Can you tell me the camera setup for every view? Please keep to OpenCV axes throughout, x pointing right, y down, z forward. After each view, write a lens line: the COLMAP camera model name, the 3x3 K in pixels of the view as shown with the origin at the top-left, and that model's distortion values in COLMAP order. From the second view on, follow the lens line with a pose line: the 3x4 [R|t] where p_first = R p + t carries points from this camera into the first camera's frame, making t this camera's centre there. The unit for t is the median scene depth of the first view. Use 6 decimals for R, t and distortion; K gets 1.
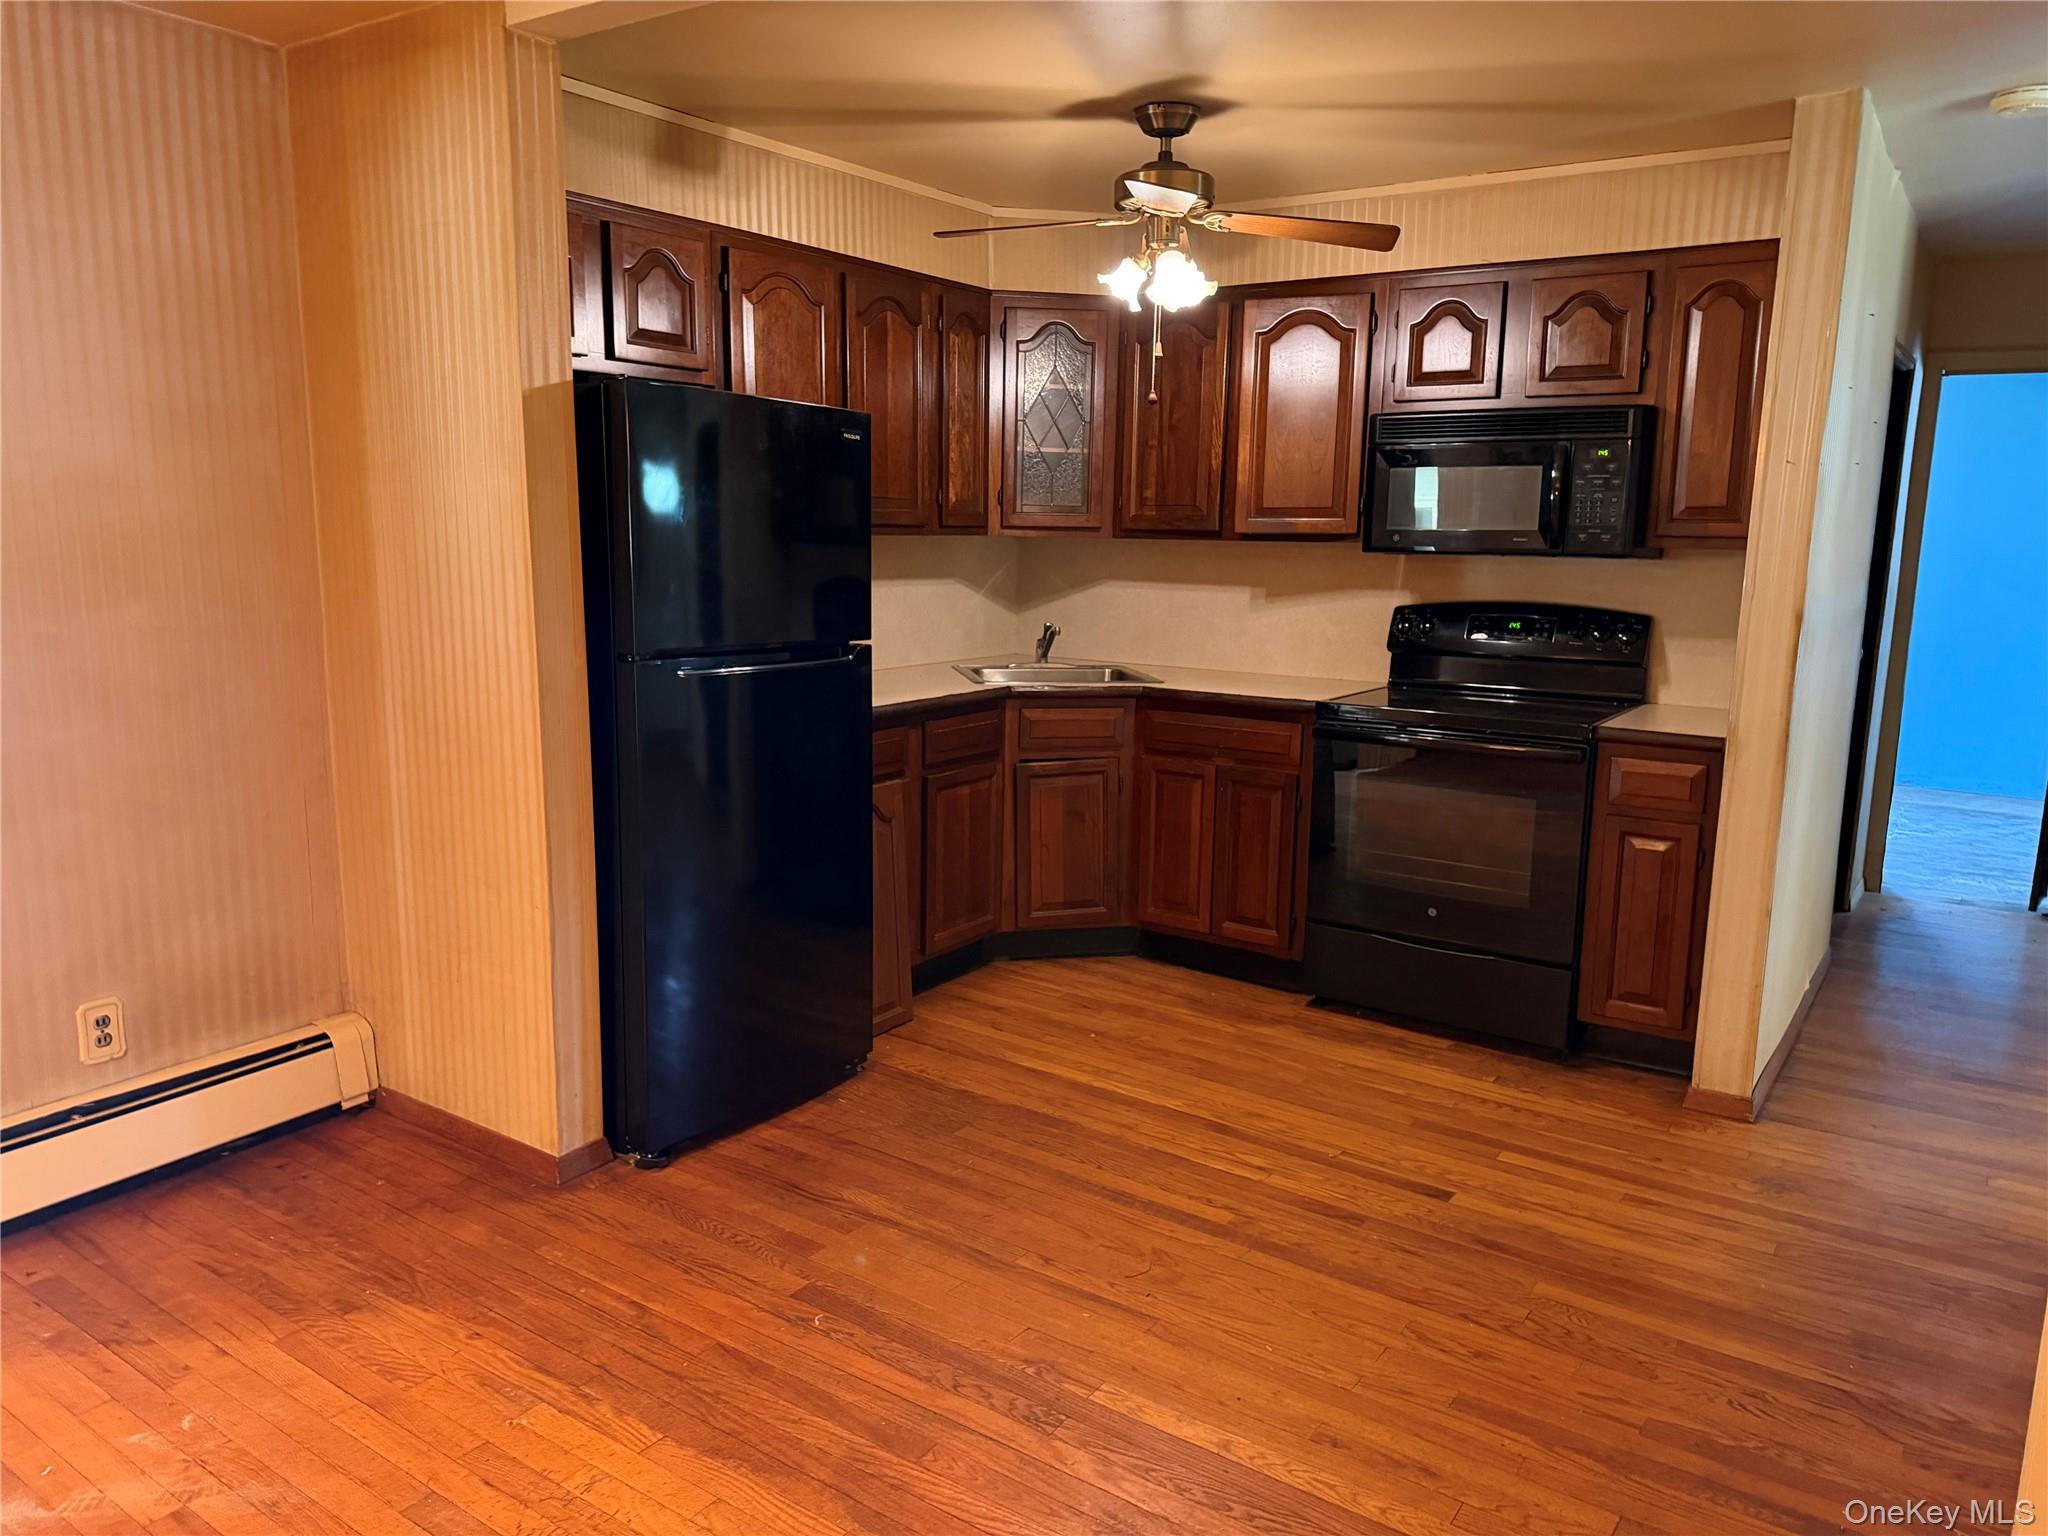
lens RADIAL K [[1440.0, 0, 1024.0], [0, 1440.0, 768.0], [0, 0, 1]] dist [0.002670, -0.002817]
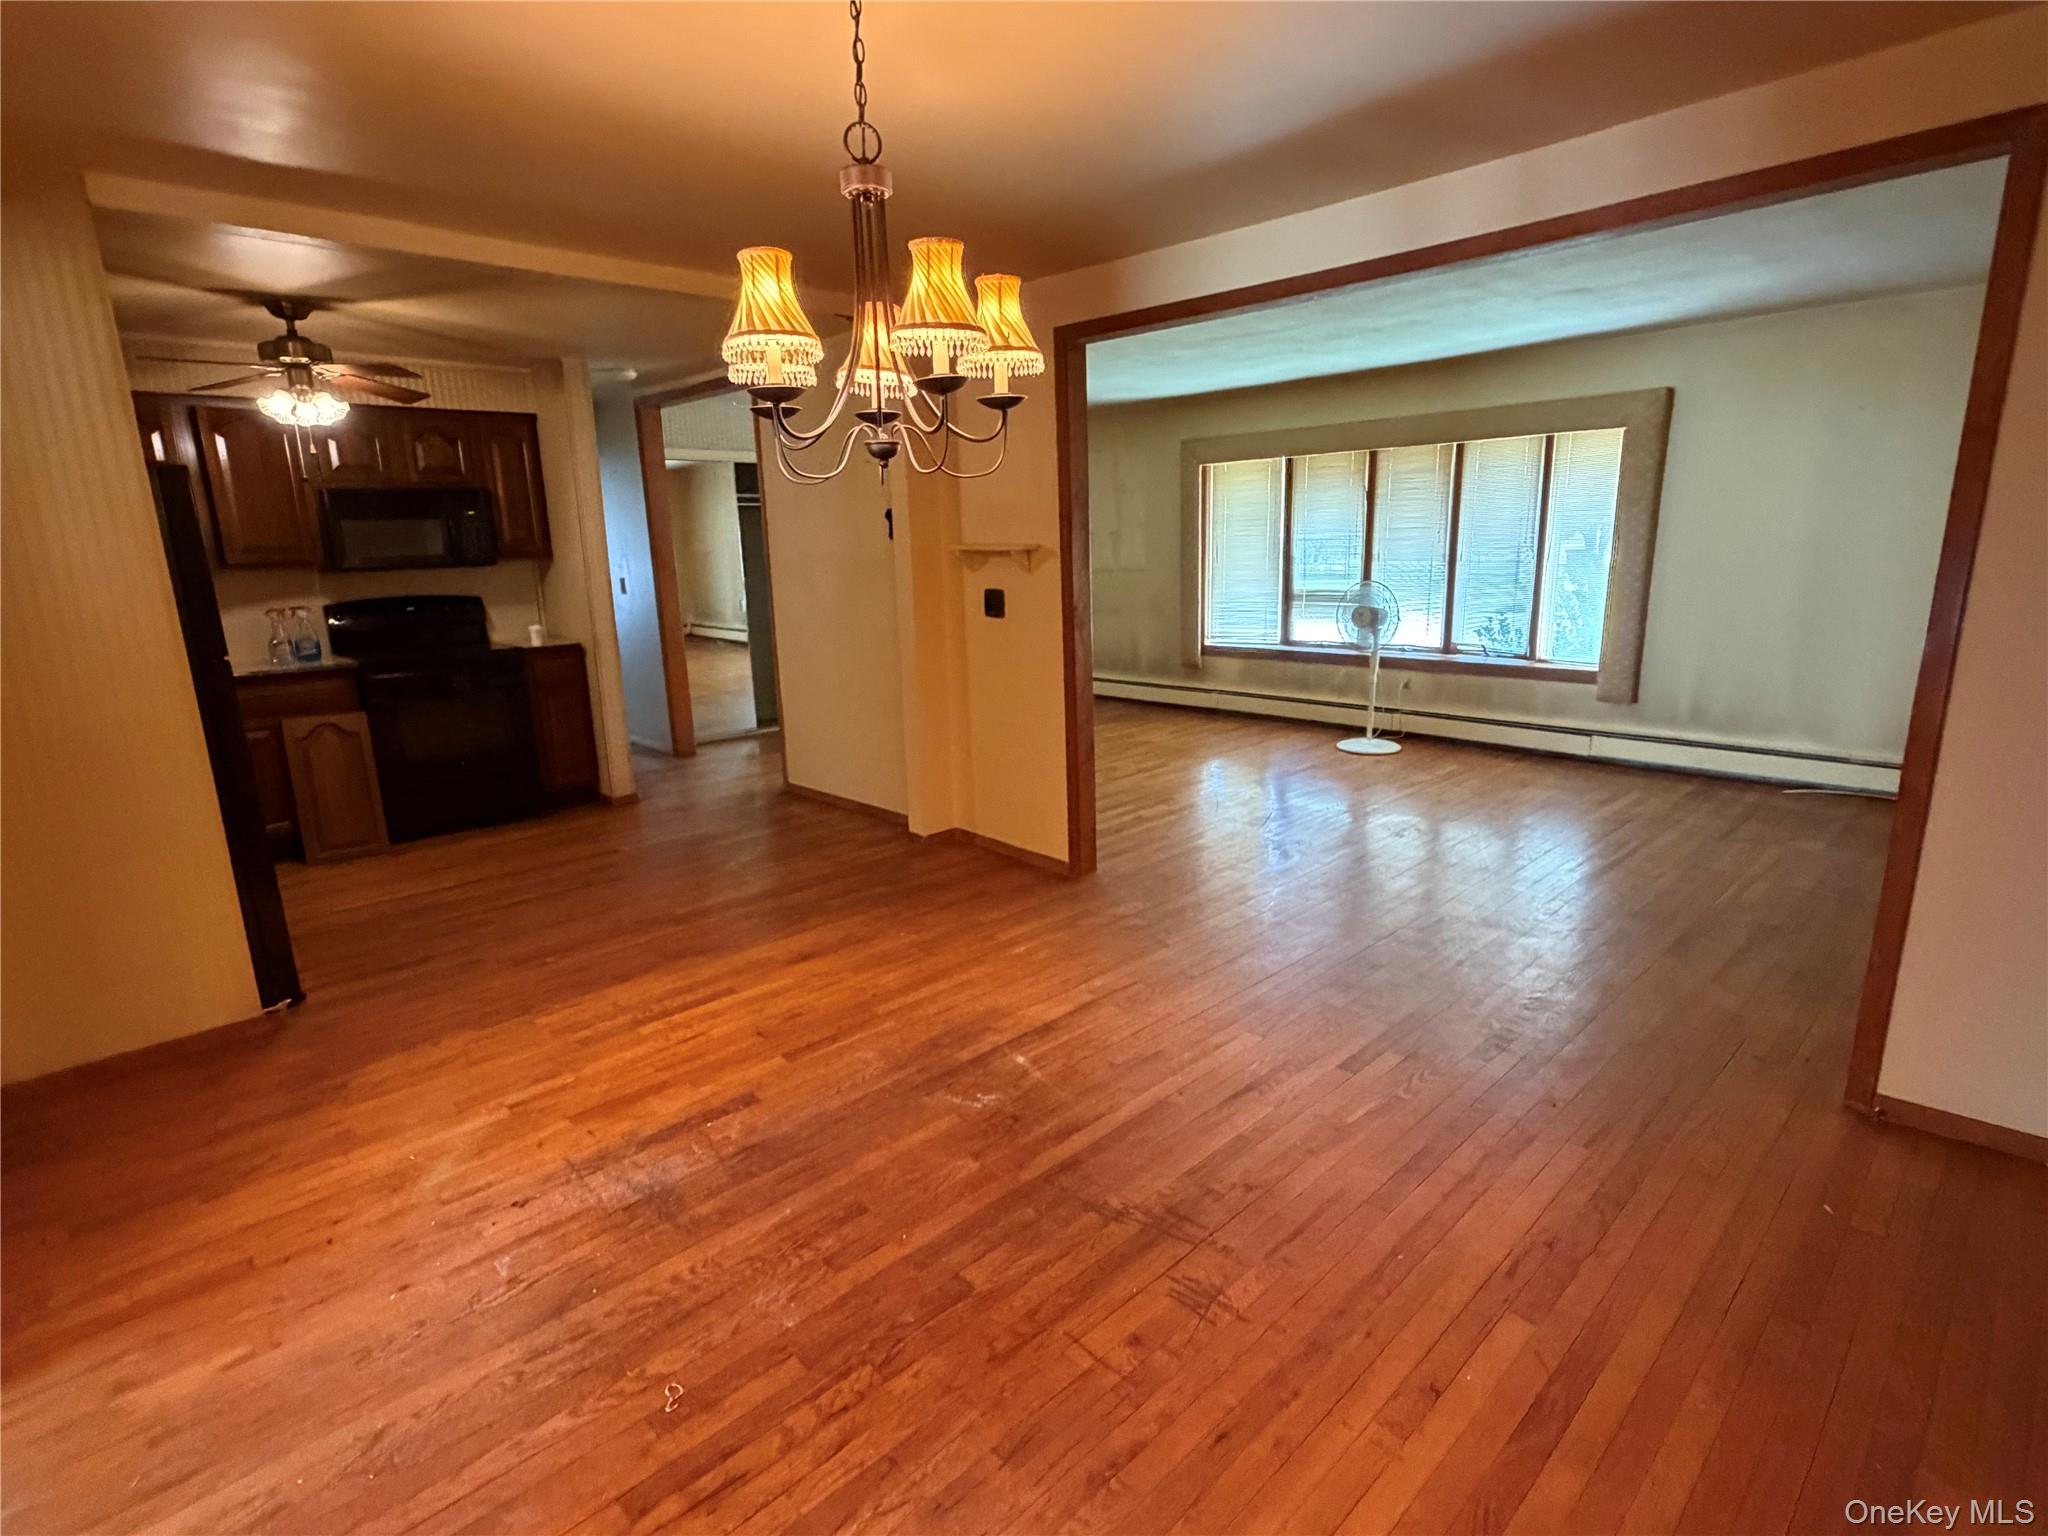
lens RADIAL K [[1012.6, 0, 1024.0], [0, 1012.6, 768.0], [0, 0, 1]] dist [-0.000117, 0.000089]
pose [[0.211674, -0.241529, 0.947026, -0.993965], [0.192514, 0.960302, 0.201886, -0.023237], [-0.958192, 0.139582, 0.249769, -0.015397]]
